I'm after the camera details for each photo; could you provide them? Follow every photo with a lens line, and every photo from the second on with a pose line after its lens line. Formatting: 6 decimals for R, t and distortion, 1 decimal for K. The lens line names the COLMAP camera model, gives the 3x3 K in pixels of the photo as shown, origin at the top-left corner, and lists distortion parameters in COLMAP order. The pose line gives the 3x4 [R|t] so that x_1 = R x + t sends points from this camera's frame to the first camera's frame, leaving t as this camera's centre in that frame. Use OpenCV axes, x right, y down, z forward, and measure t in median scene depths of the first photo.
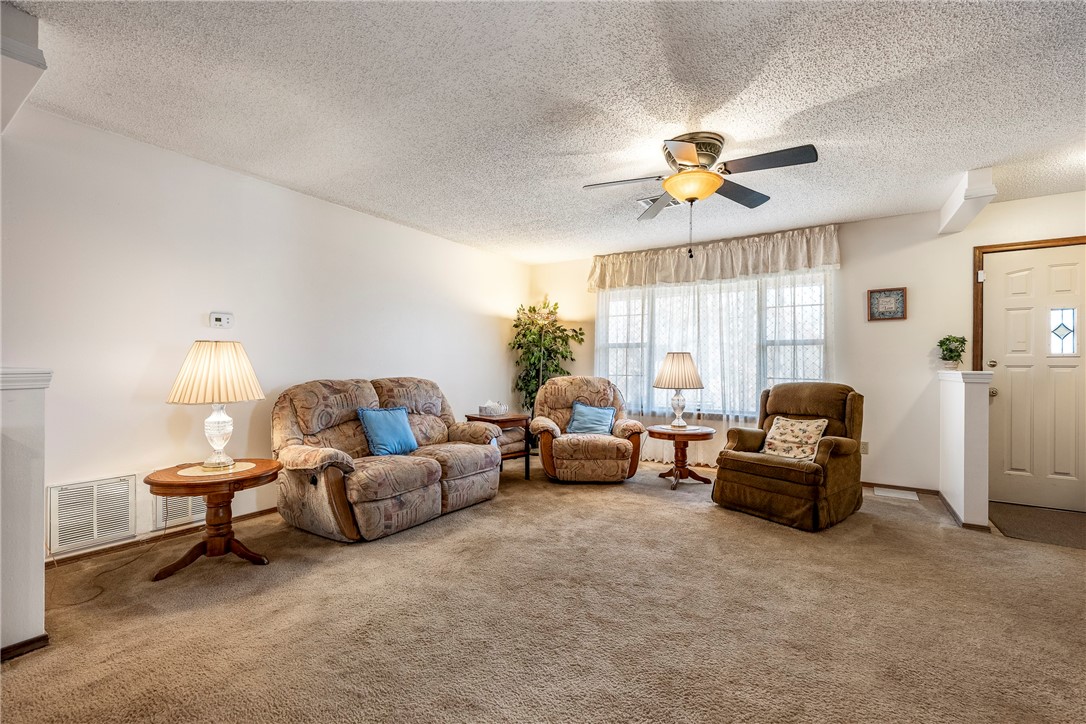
lens RADIAL K [[459.2, 0, 543.0], [0, 459.2, 362.0], [0, 0, 1]] dist [0.000567, 0.000116]
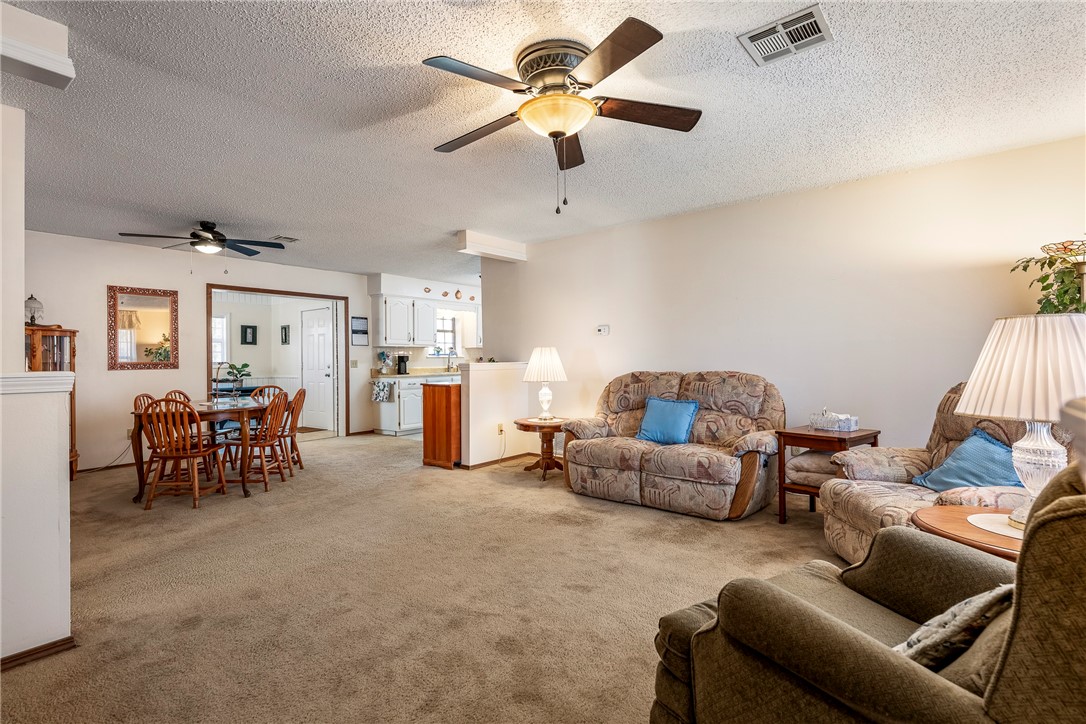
lens RADIAL K [[536.8, 0, 539.8], [0, 536.8, 343.8], [0, 0, 1]] dist [0.000006, -0.000024]
pose [[-0.092278, -0.027484, -0.995354, 1.025917], [0.023251, 0.999287, -0.029748, 0.001283], [0.995462, -0.025888, -0.091573, 0.901012]]
